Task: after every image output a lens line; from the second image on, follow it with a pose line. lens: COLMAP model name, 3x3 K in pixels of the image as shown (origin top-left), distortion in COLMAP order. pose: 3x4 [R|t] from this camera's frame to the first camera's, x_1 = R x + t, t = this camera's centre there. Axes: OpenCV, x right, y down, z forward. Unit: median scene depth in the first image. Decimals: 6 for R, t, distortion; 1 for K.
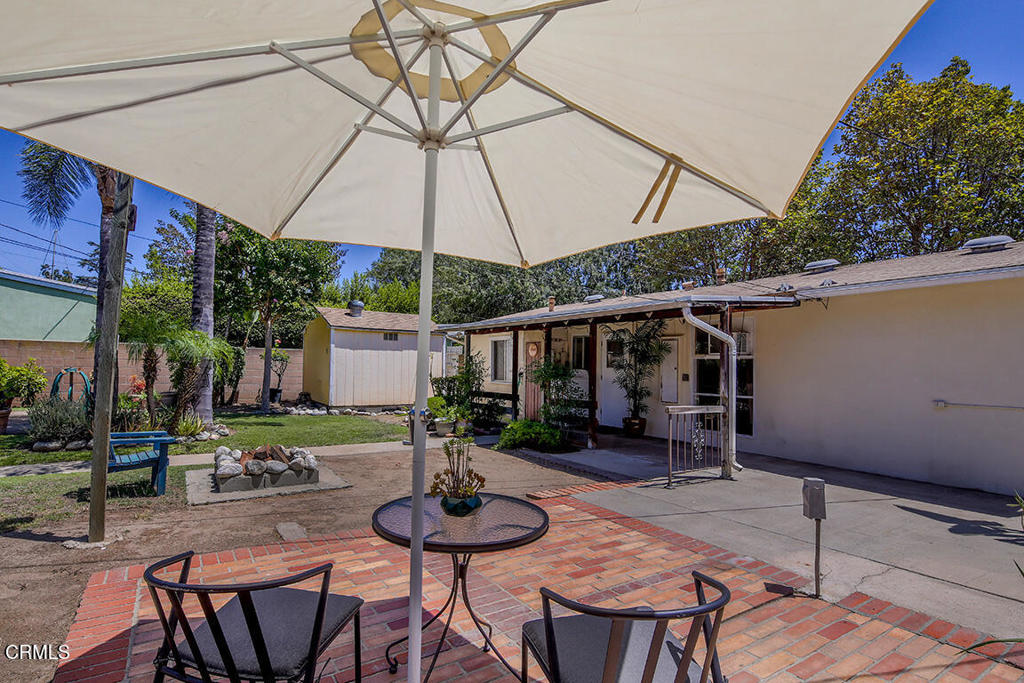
lens RADIAL K [[503.4, 0, 513.0], [0, 503.4, 348.1], [0, 0, 1]] dist [0.005516, -0.005730]
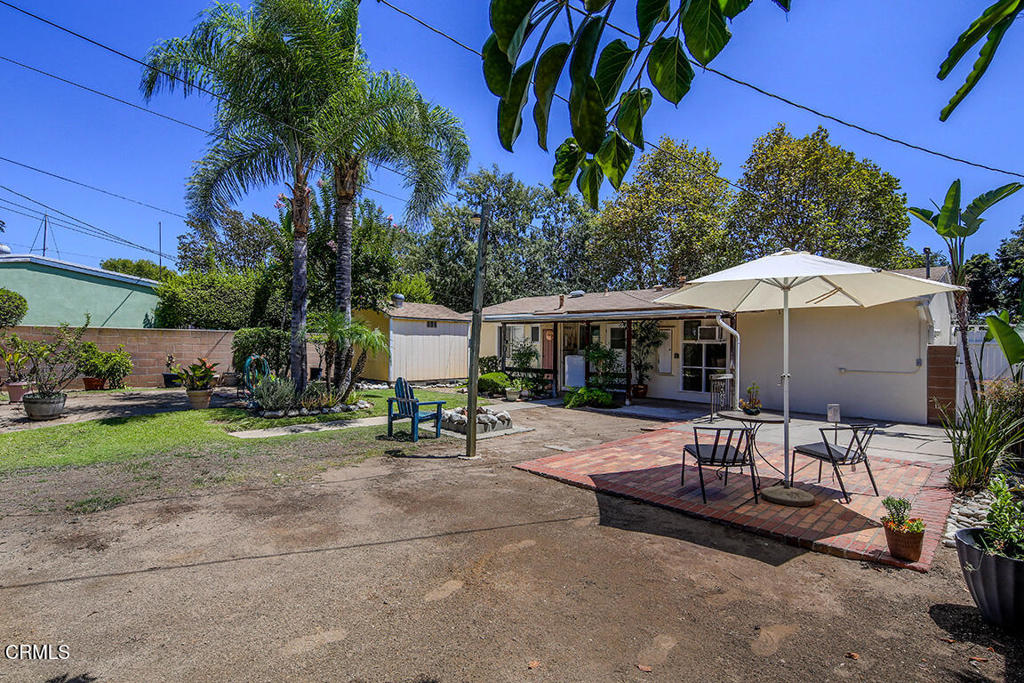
lens RADIAL K [[503.4, 0, 488.8], [0, 503.4, 331.7], [0, 0, 1]] dist [0.005516, -0.005730]
pose [[0.979363, -0.002742, 0.202091, -0.446043], [-0.000890, 0.999840, 0.017878, -0.033431], [-0.202108, -0.017689, 0.979204, -0.290065]]
